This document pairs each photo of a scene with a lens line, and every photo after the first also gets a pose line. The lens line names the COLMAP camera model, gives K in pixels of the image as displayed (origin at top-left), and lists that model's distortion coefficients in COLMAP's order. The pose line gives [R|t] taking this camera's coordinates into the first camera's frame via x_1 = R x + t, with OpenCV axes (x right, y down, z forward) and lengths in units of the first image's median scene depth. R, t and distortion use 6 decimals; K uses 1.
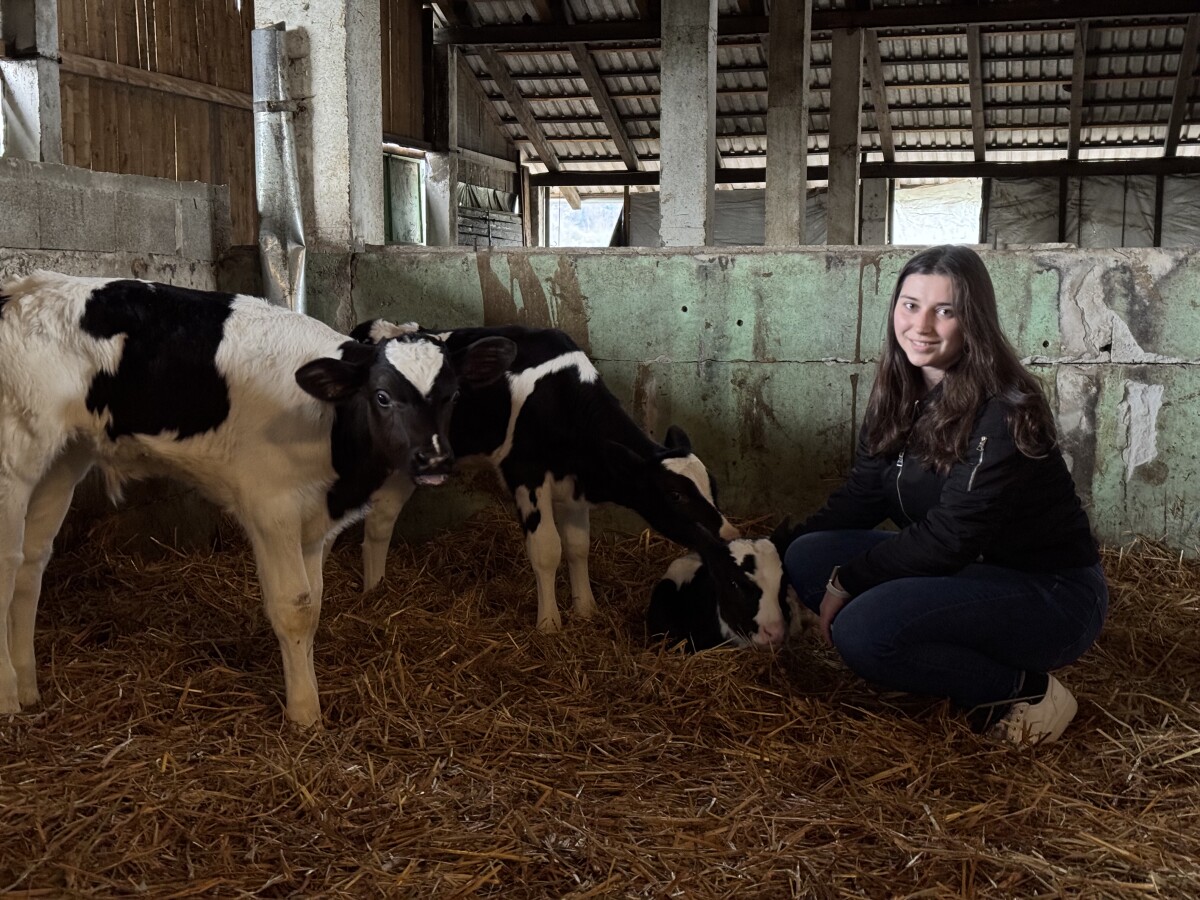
lens RADIAL K [[1666.8, 0, 599.6], [0, 1666.8, 453.0], [0, 0, 1]] dist [0.121326, 0.000000]
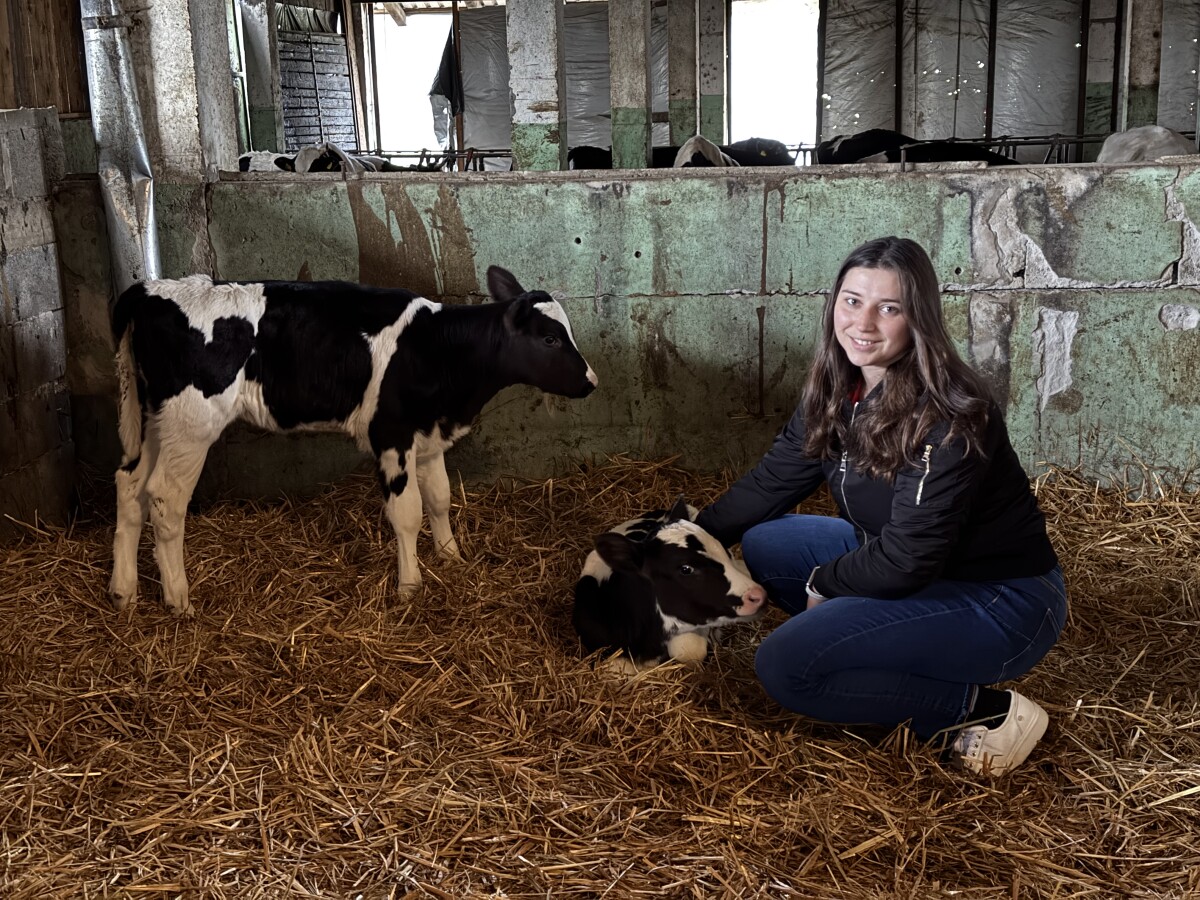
lens RADIAL K [[1666.8, 0, 604.0], [0, 1666.8, 446.8], [0, 0, 1]] dist [0.121326, 0.000000]
pose [[0.993741, -0.050073, 0.099860, -0.034322], [0.038032, 0.992161, 0.119040, -0.084560], [-0.105038, -0.114497, 0.987855, 0.065120]]
